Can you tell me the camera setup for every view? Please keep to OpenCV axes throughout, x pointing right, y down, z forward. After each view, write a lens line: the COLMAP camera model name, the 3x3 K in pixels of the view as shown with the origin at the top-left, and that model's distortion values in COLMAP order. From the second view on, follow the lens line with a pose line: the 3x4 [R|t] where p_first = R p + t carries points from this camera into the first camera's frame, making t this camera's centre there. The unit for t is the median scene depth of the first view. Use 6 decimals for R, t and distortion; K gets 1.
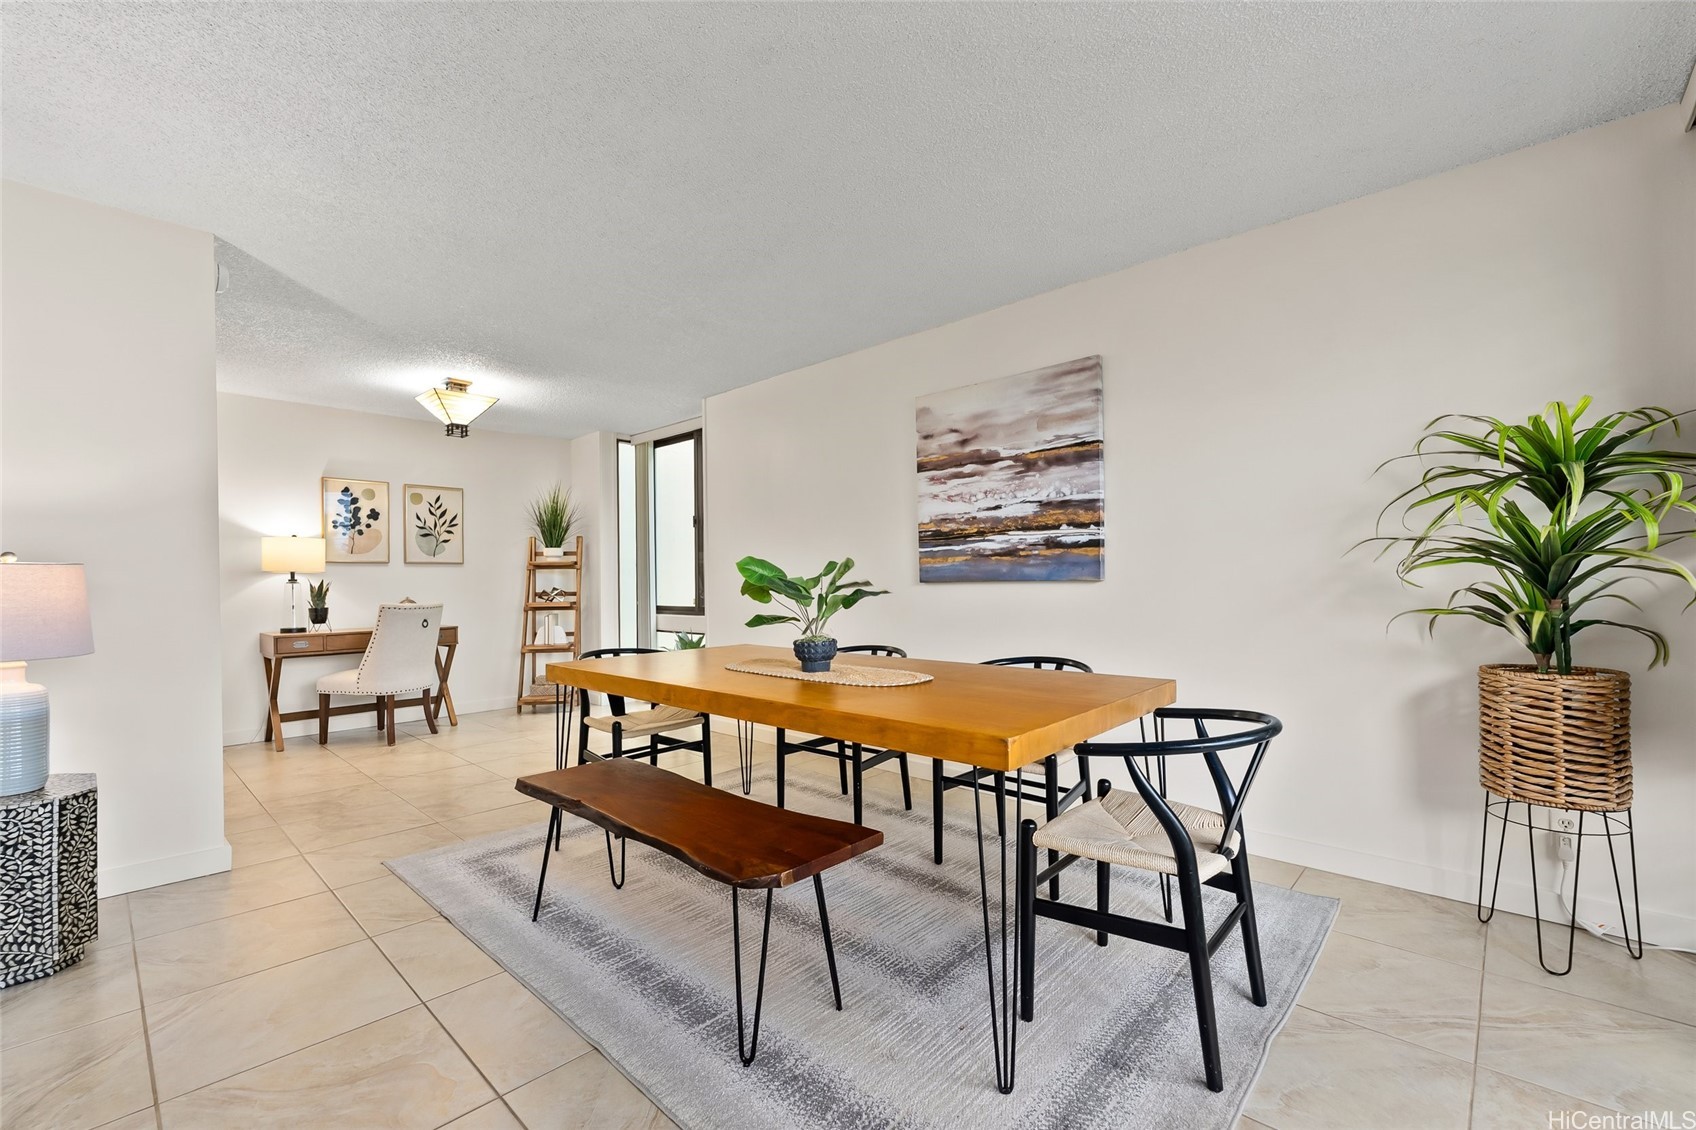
lens RADIAL K [[710.0, 0, 840.8], [0, 710.0, 589.1], [0, 0, 1]] dist [0.002001, -0.000594]
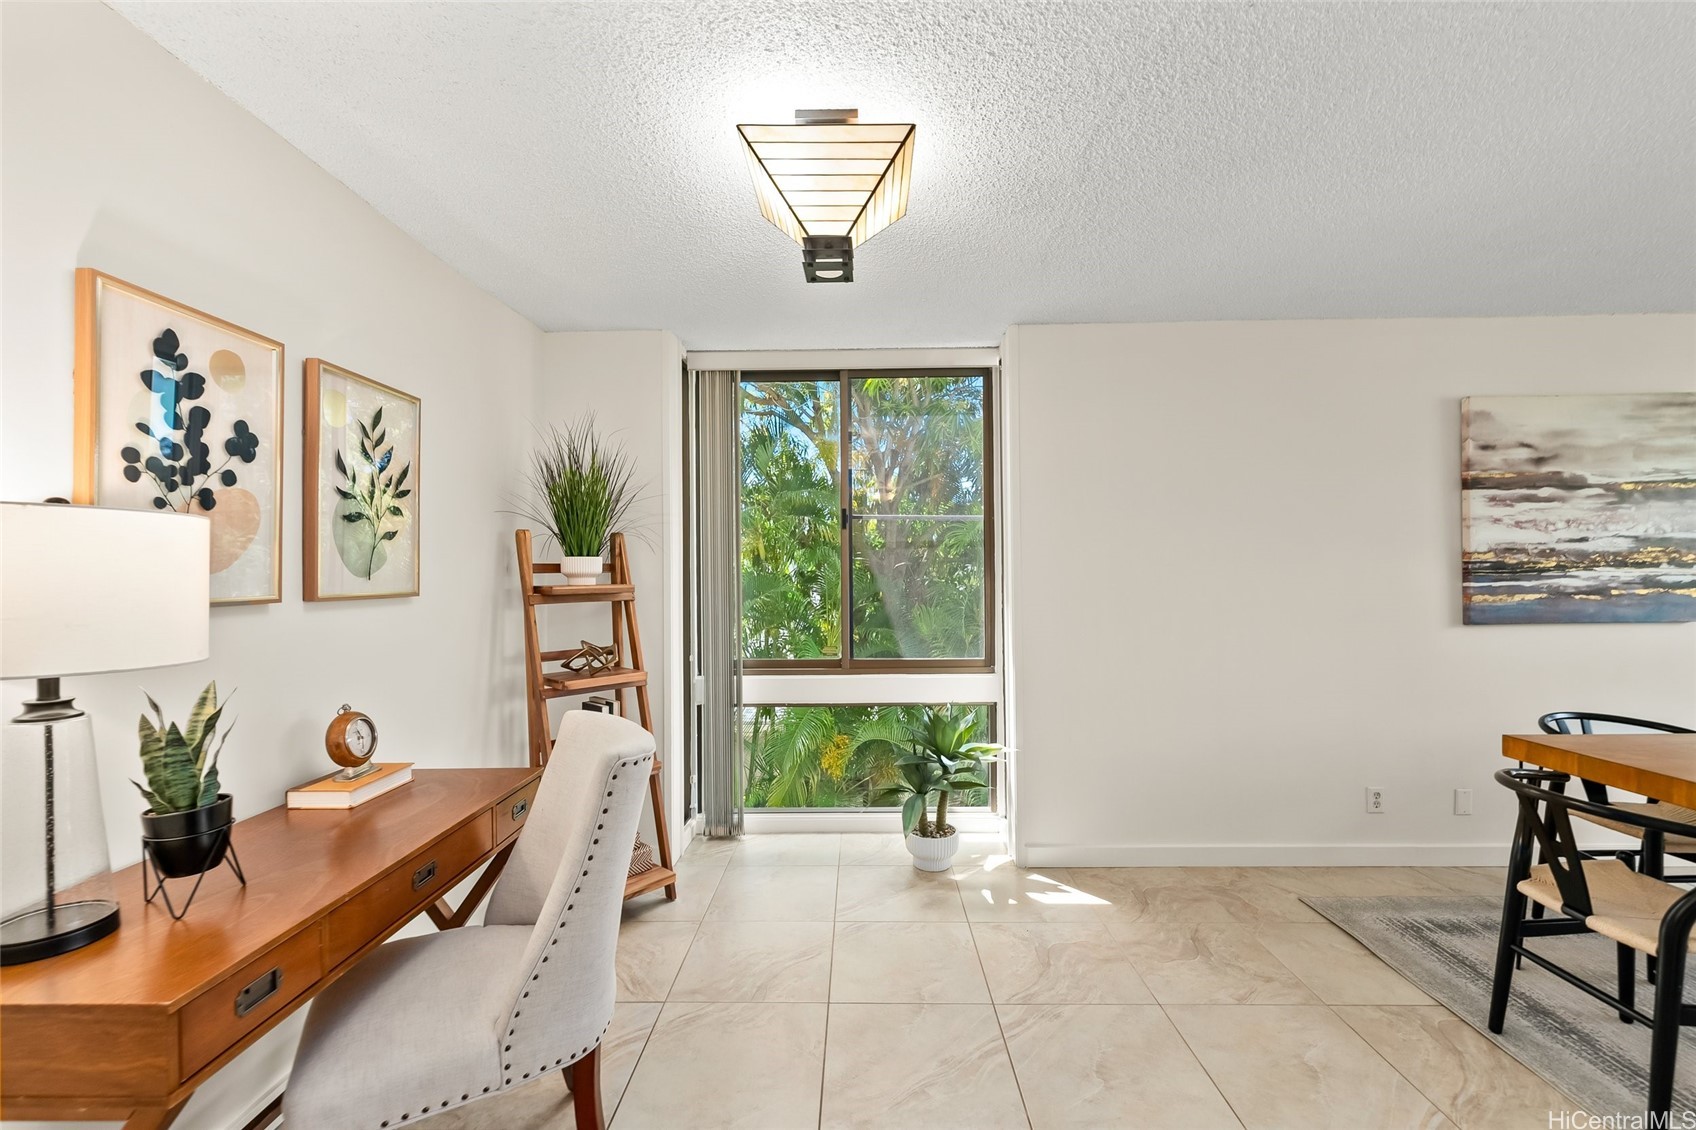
lens RADIAL K [[710.0, 0, 851.9], [0, 710.0, 573.4], [0, 0, 1]] dist [0.002001, -0.000594]
pose [[0.738339, 0.003536, 0.674421, -0.769682], [0.009497, 0.999833, -0.015640, -0.049377], [-0.674363, 0.017953, 0.738182, 0.703038]]
